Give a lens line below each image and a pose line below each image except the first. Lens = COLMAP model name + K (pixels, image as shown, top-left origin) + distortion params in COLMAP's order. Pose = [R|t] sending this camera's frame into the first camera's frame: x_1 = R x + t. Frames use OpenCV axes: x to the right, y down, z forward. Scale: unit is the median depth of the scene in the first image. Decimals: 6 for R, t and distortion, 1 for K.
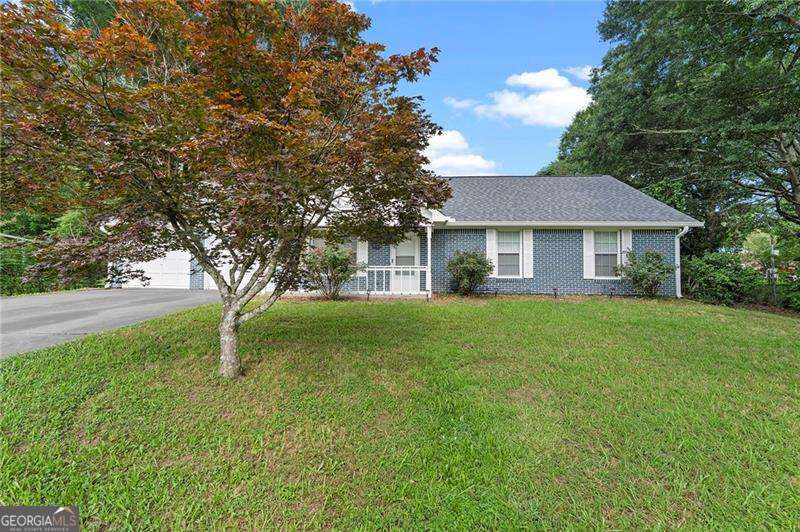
lens RADIAL K [[325.2, 0, 399.4], [0, 325.2, 267.6], [0, 0, 1]] dist [-0.004363, -0.000596]
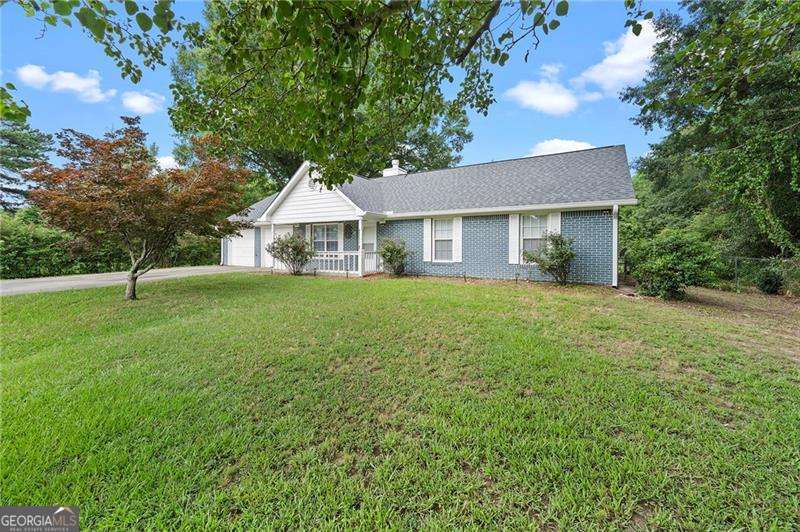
lens RADIAL K [[325.2, 0, 399.8], [0, 325.2, 260.2], [0, 0, 1]] dist [-0.004363, -0.000596]
pose [[0.886259, 0.010242, -0.463077, 0.725700], [-0.001695, 0.999821, 0.018870, 0.005622], [0.463187, -0.015939, 0.886117, -0.043763]]
